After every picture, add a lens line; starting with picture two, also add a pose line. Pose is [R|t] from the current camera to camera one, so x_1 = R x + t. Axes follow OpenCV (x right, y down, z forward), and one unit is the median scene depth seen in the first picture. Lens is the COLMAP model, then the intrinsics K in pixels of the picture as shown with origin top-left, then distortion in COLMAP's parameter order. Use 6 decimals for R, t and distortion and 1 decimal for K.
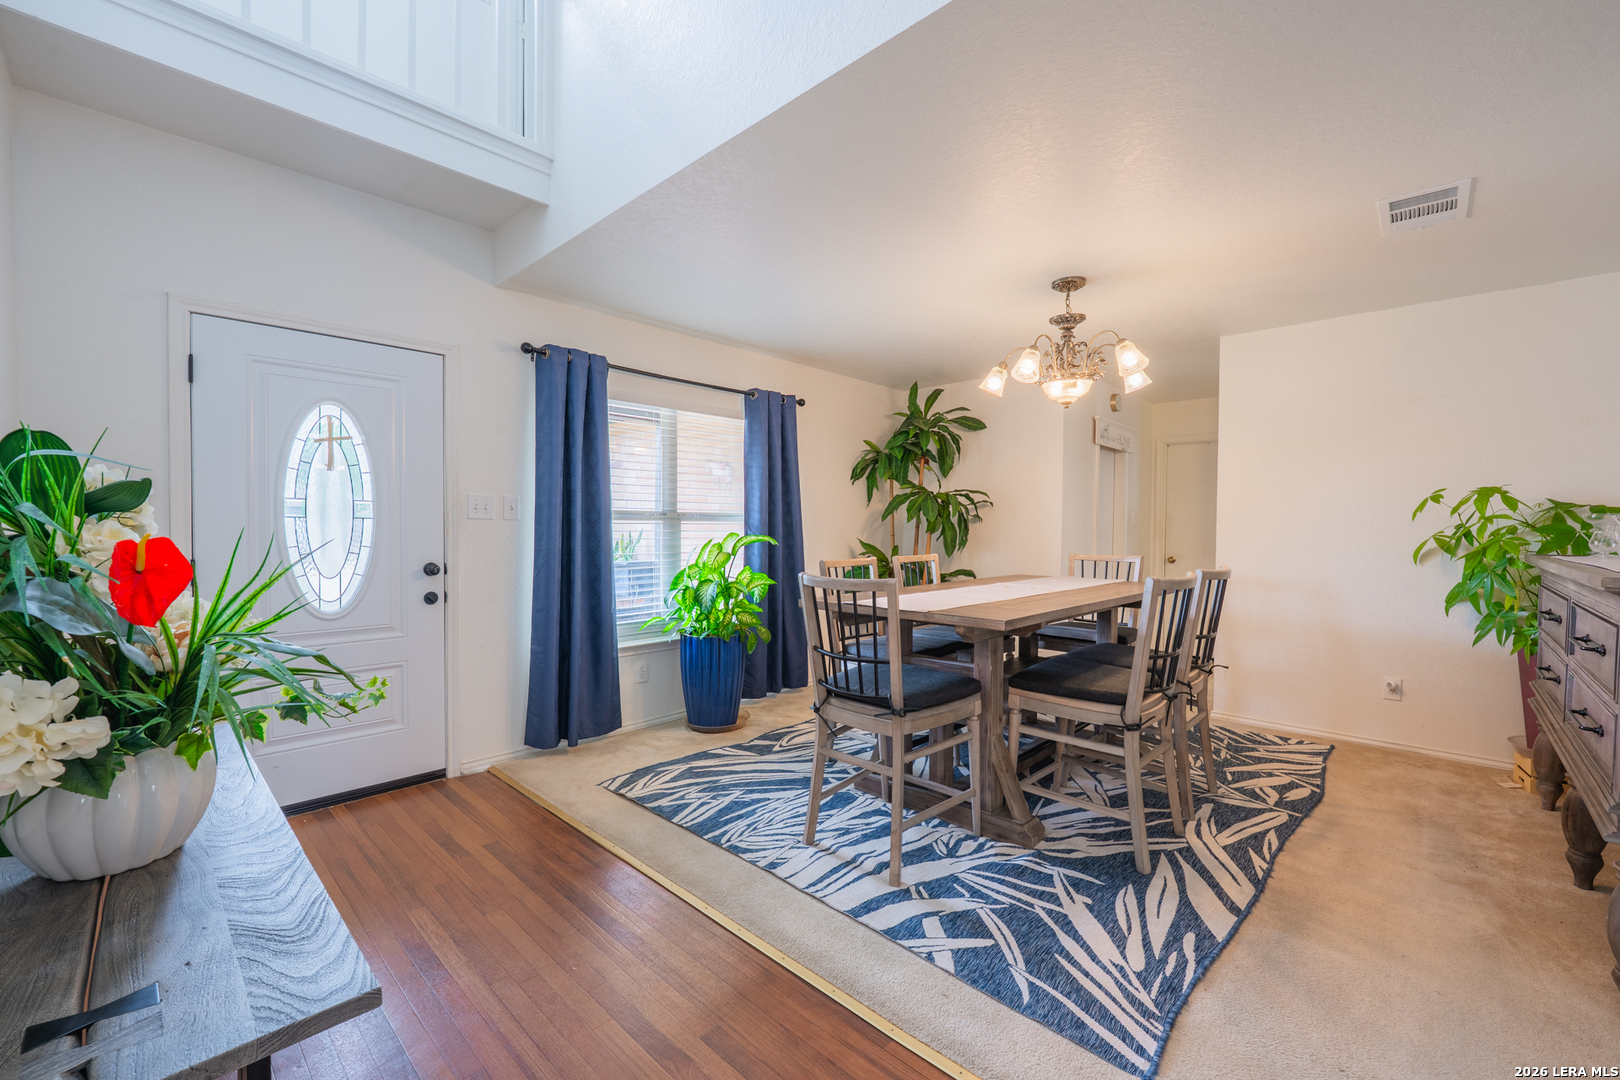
lens RADIAL K [[665.6, 0, 797.4], [0, 665.6, 540.8], [0, 0, 1]] dist [-0.011009, -0.000665]
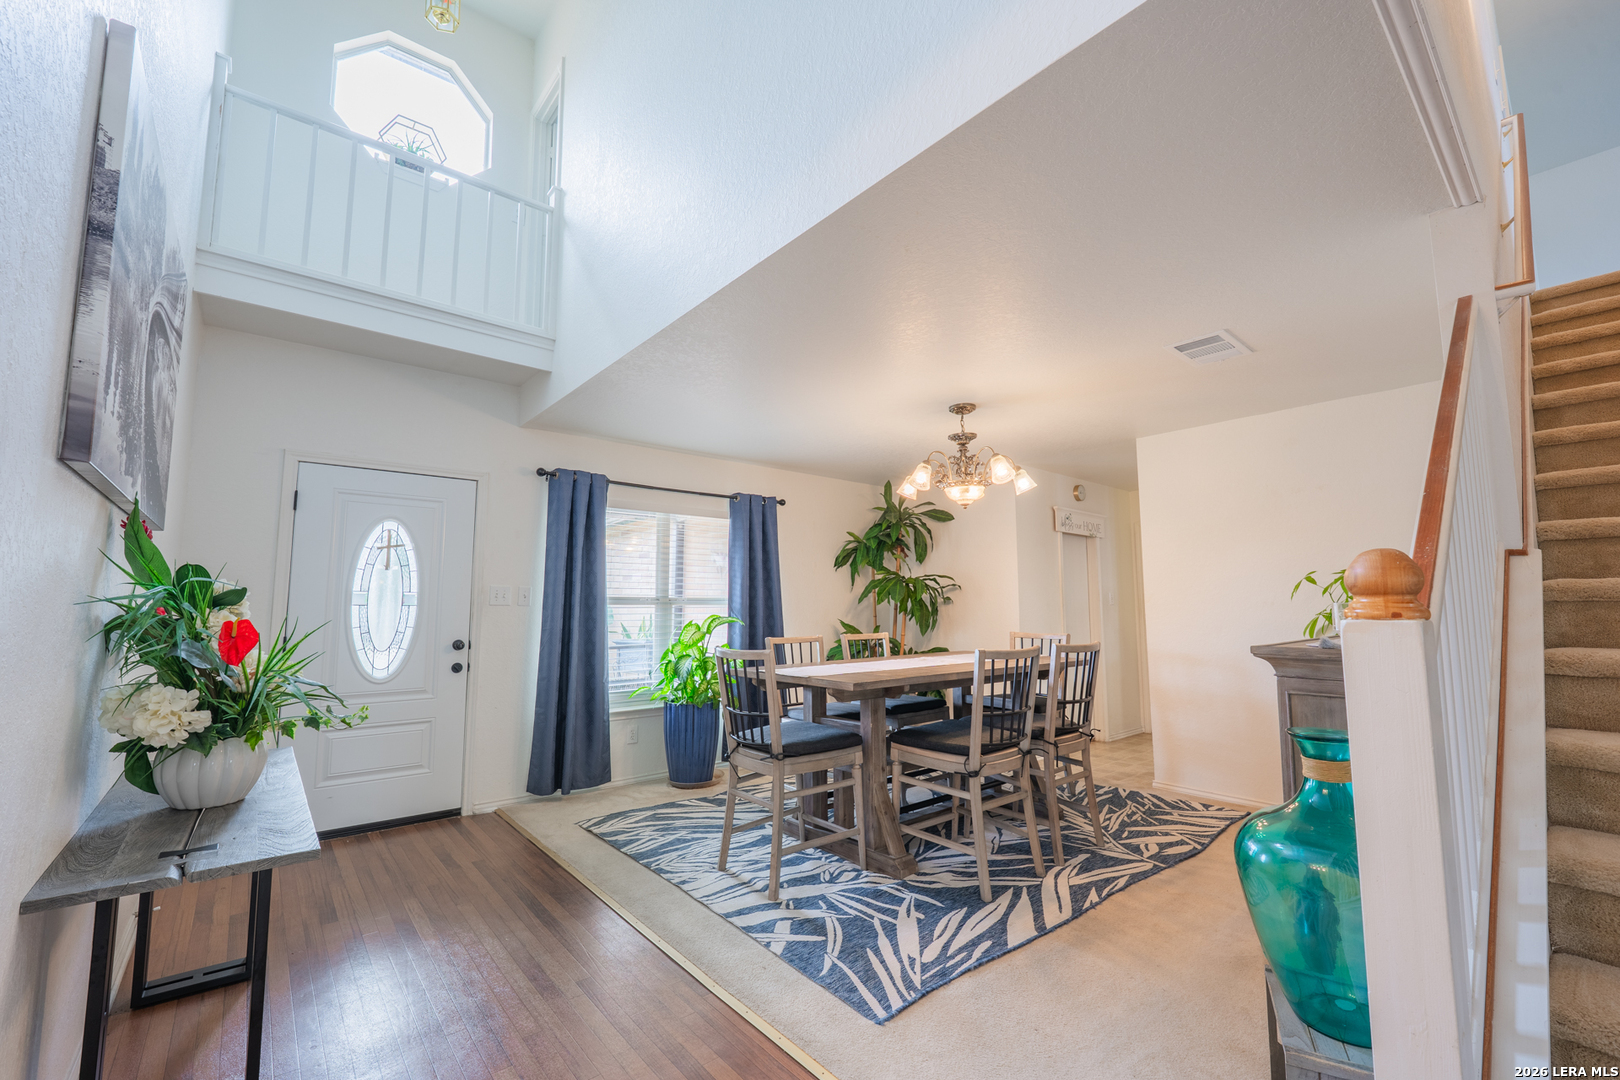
lens RADIAL K [[665.6, 0, 798.3], [0, 665.6, 538.8], [0, 0, 1]] dist [-0.011009, -0.000665]
pose [[0.993764, -0.018539, -0.109950, 0.270122], [0.004683, 0.992149, -0.124970, 0.002827], [0.111404, 0.123676, 0.986049, -0.238287]]
